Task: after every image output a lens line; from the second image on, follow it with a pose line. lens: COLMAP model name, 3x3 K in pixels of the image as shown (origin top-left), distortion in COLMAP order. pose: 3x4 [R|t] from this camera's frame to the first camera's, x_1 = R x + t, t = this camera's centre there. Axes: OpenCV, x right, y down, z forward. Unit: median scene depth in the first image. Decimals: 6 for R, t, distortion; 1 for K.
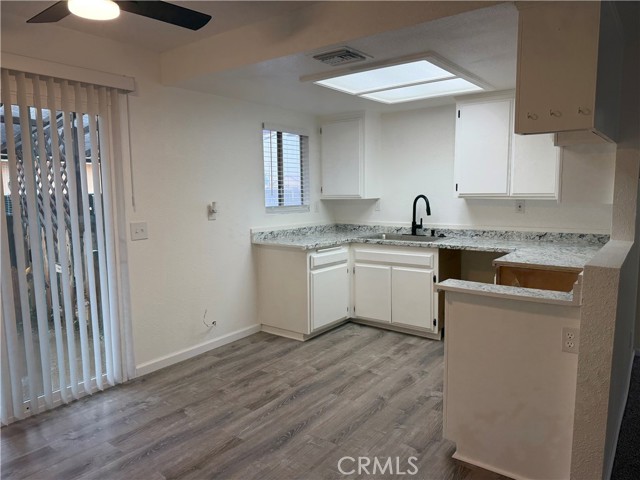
lens RADIAL K [[444.7, 0, 326.0], [0, 444.7, 245.4], [0, 0, 1]] dist [0.009274, -0.032874]
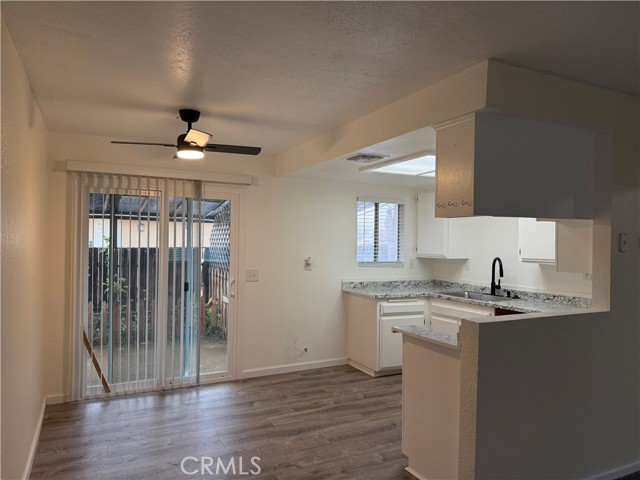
lens RADIAL K [[444.7, 0, 316.8], [0, 444.7, 236.3], [0, 0, 1]] dist [0.009274, -0.032874]
pose [[0.893108, 0.019101, -0.449436, 0.342383], [-0.080075, 0.989892, -0.117052, -0.003762], [0.442657, 0.140528, 0.885611, -0.172892]]
